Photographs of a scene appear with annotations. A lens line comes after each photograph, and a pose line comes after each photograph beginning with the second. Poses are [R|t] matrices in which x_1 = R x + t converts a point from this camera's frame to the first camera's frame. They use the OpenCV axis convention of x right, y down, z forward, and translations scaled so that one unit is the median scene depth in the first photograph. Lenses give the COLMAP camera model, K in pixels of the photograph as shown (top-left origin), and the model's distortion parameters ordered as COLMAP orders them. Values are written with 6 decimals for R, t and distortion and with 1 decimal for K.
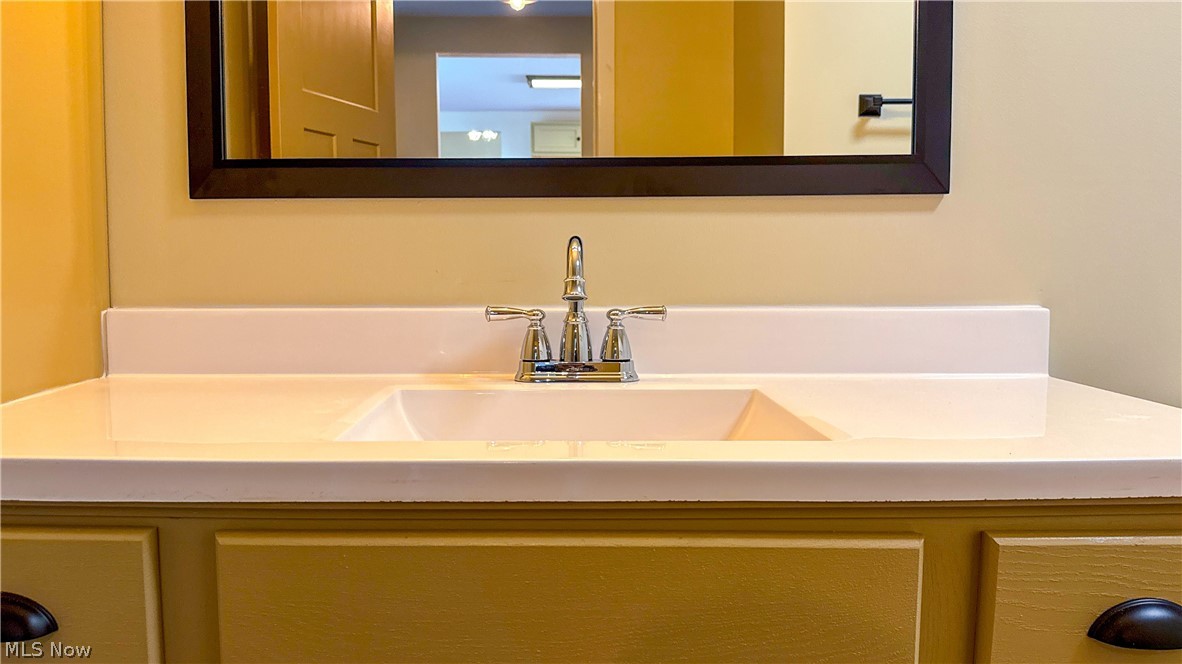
lens RADIAL K [[991.3, 0, 555.5], [0, 991.3, 338.3], [0, 0, 1]] dist [-0.016069, -0.001721]
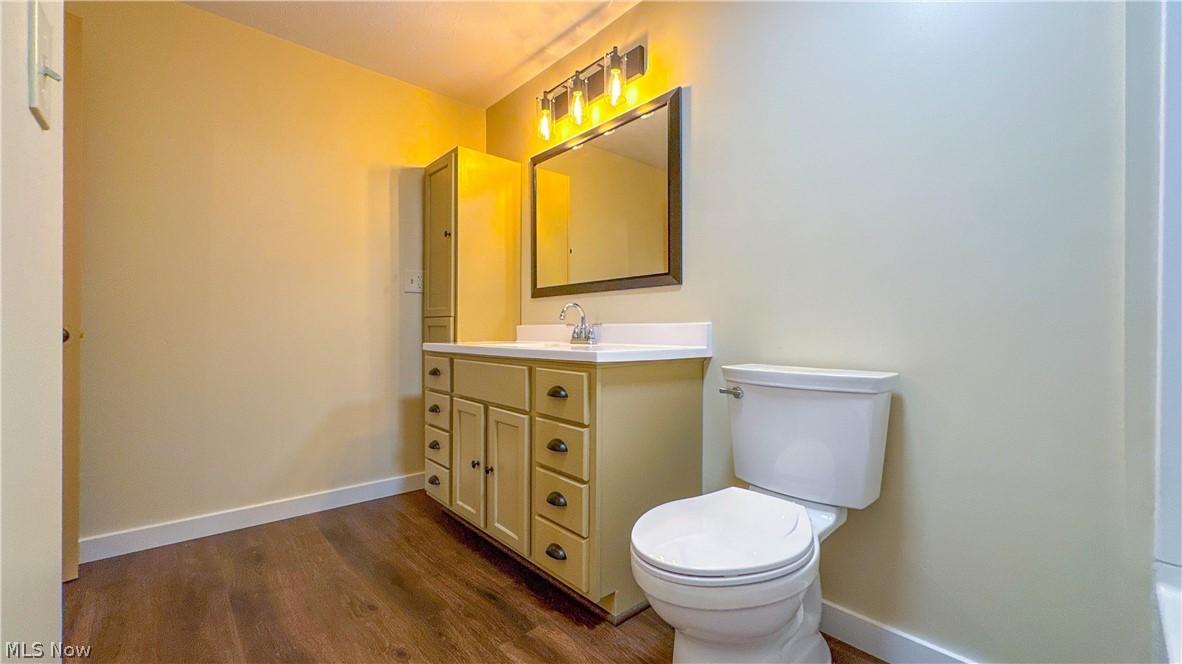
lens RADIAL K [[475.0, 0, 586.0], [0, 475.0, 333.5], [0, 0, 1]] dist [-0.003911, 0.001080]
pose [[0.657751, 0.005808, -0.753213, 1.283099], [-0.063303, 0.996859, -0.047592, 0.083336], [0.750571, 0.078984, 0.656052, -0.113695]]
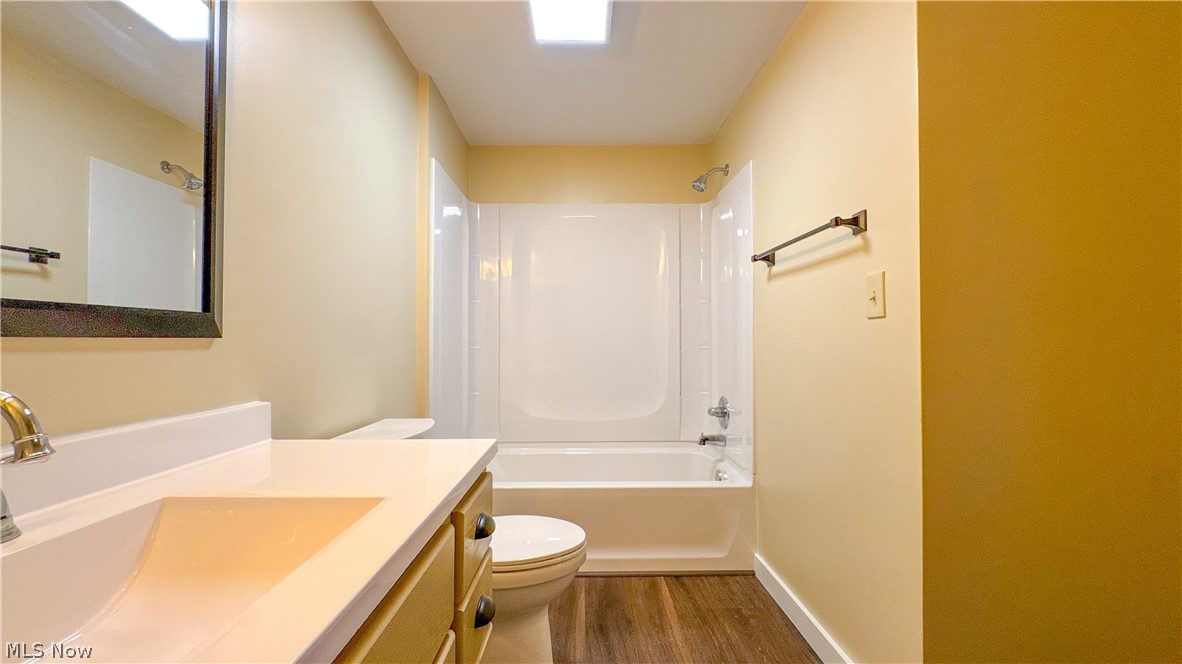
lens RADIAL K [[475.0, 0, 597.4], [0, 475.0, 330.3], [0, 0, 1]] dist [-0.003911, 0.001080]
pose [[-0.018674, 0.021860, 0.999587, -0.381937], [0.077411, 0.996792, -0.020353, -0.097510], [-0.996824, 0.076999, -0.020306, 0.415590]]
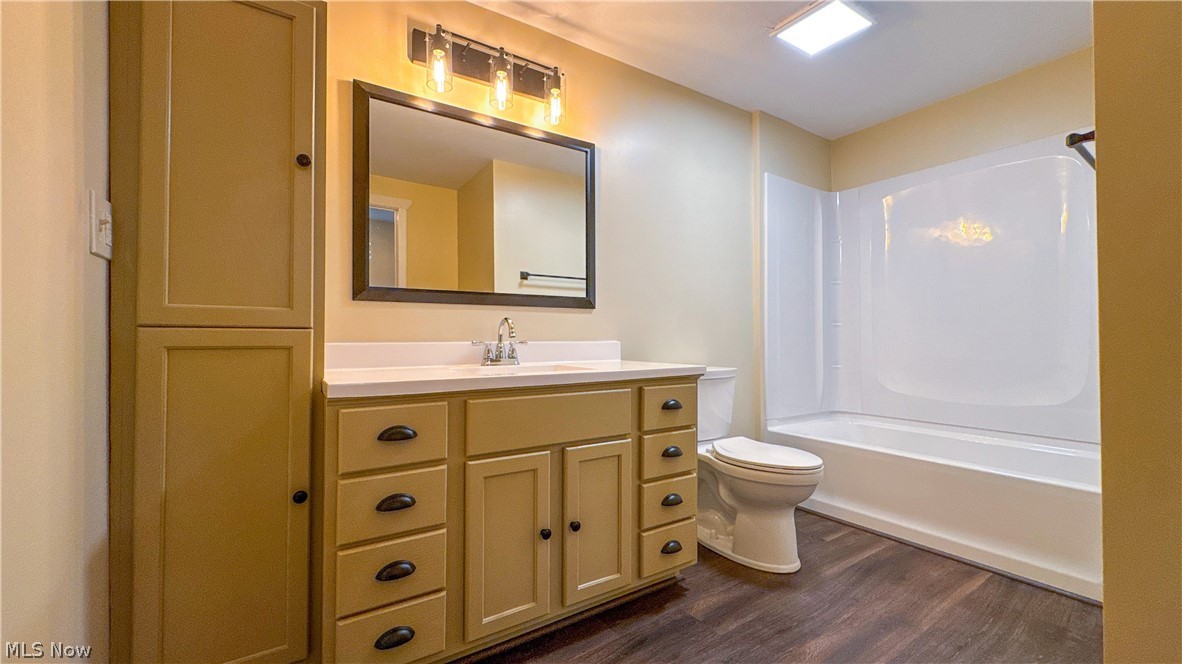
lens RADIAL K [[475.0, 0, 595.4], [0, 475.0, 331.0], [0, 0, 1]] dist [-0.003911, 0.001080]
pose [[0.830298, 0.007804, 0.557265, -0.542383], [0.045335, 0.995642, -0.081491, 0.069172], [-0.555472, 0.092926, 0.826326, -0.381893]]
